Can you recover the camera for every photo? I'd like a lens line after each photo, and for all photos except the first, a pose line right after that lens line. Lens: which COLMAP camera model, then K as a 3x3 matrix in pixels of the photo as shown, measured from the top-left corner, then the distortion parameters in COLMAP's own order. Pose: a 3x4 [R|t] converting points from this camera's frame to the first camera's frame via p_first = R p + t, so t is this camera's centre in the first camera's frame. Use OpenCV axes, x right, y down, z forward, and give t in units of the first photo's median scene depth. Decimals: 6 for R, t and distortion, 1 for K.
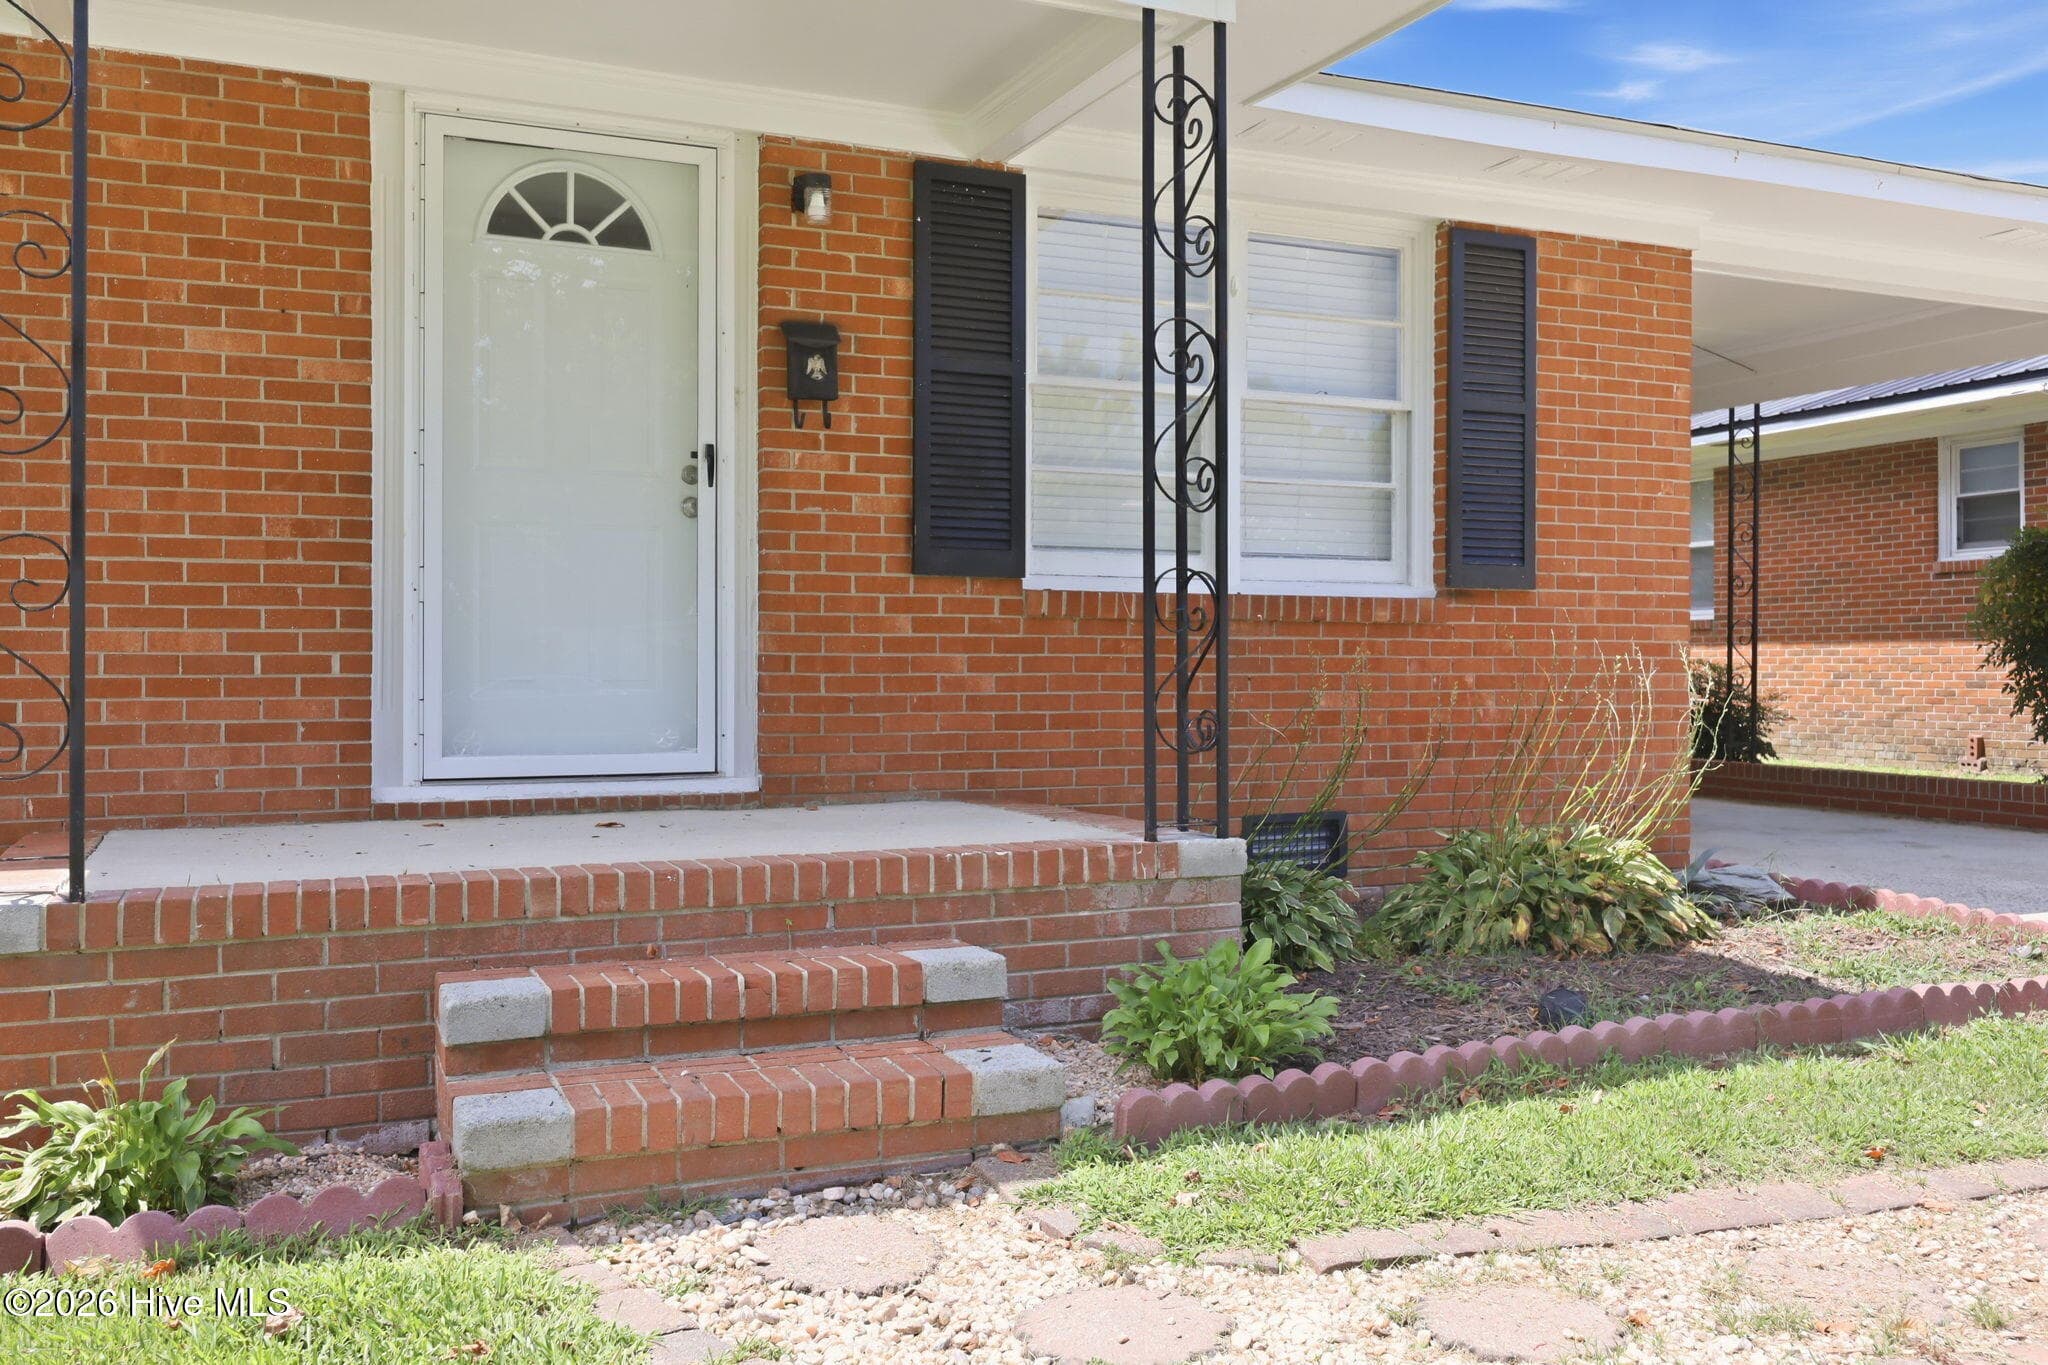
lens RADIAL K [[1712.1, 0, 1024.0], [0, 1712.1, 682.5], [0, 0, 1]] dist [0.001314, 0.000450]
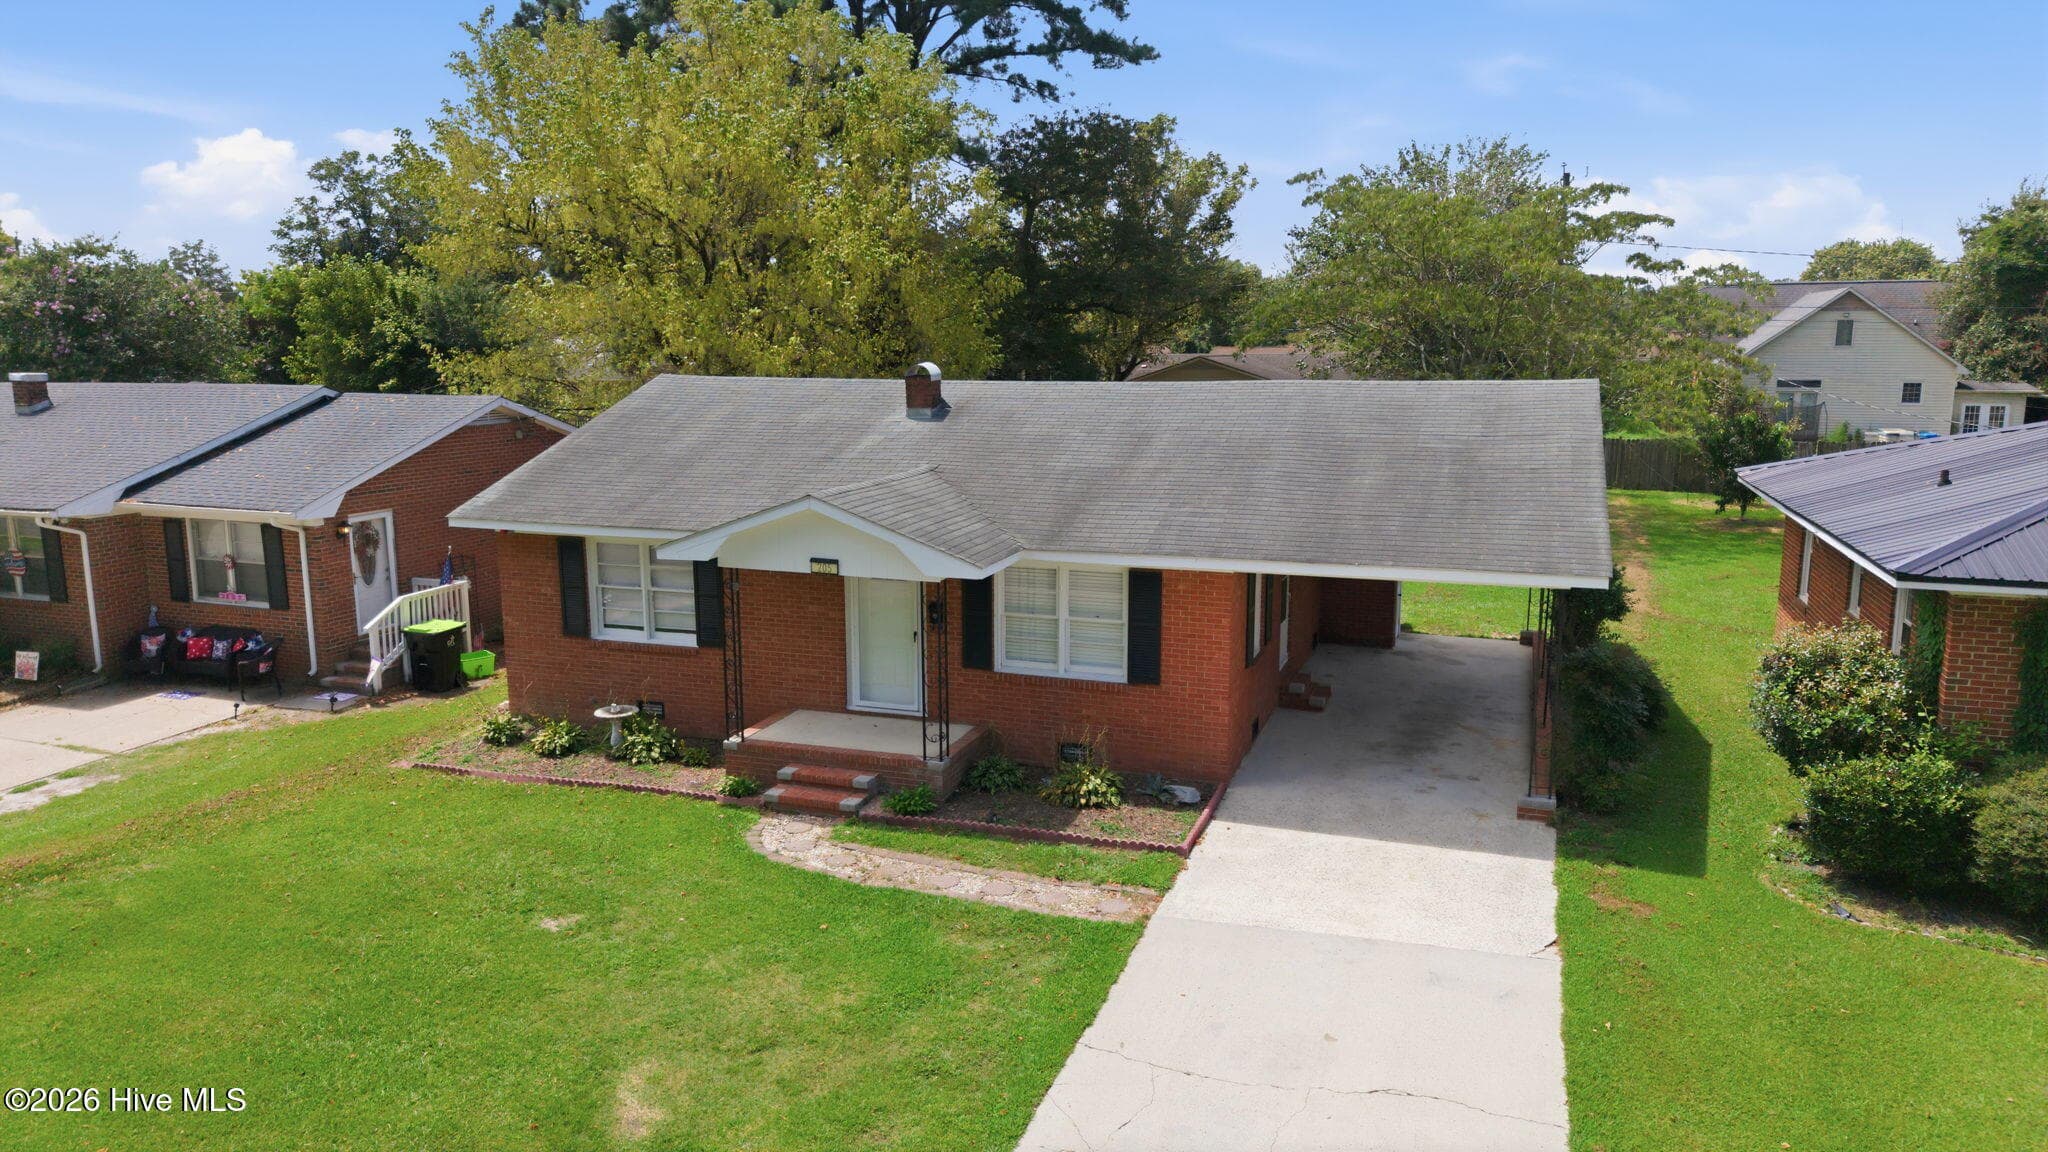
lens RADIAL K [[1369.0, 0, 1015.6], [0, 1369.0, 578.3], [0, 0, 1]] dist [0.035521, -0.039757]
pose [[0.727174, 0.117953, -0.676243, 2.067406], [-0.001414, 0.985382, 0.170355, -0.781532], [0.686452, -0.122922, 0.716711, -1.073265]]
